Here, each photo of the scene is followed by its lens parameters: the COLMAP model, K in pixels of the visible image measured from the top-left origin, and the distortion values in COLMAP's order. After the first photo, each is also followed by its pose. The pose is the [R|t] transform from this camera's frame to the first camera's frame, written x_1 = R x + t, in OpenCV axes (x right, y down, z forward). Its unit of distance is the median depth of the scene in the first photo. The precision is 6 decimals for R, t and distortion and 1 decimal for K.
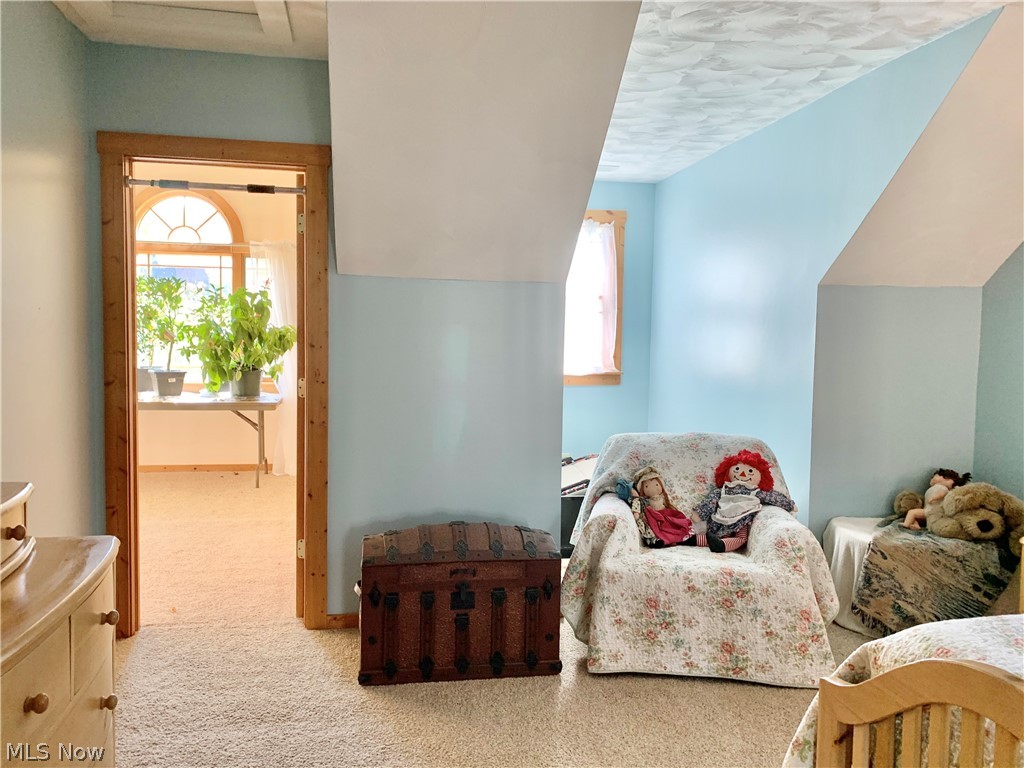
lens RADIAL K [[783.4, 0, 513.1], [0, 783.4, 378.8], [0, 0, 1]] dist [0.032218, -0.035370]
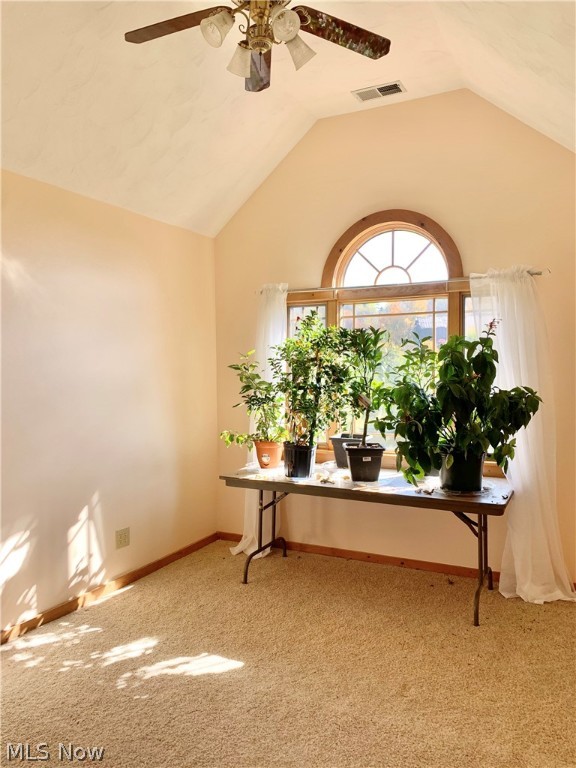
lens RADIAL K [[587.5, 0, 284.9], [0, 587.5, 385.1], [0, 0, 1]] dist [0.032218, -0.035370]
pose [[0.796306, -0.004672, -0.604876, -0.147022], [-0.020189, 0.999208, -0.034296, -0.049861], [0.604557, 0.039522, 0.795581, 0.487578]]
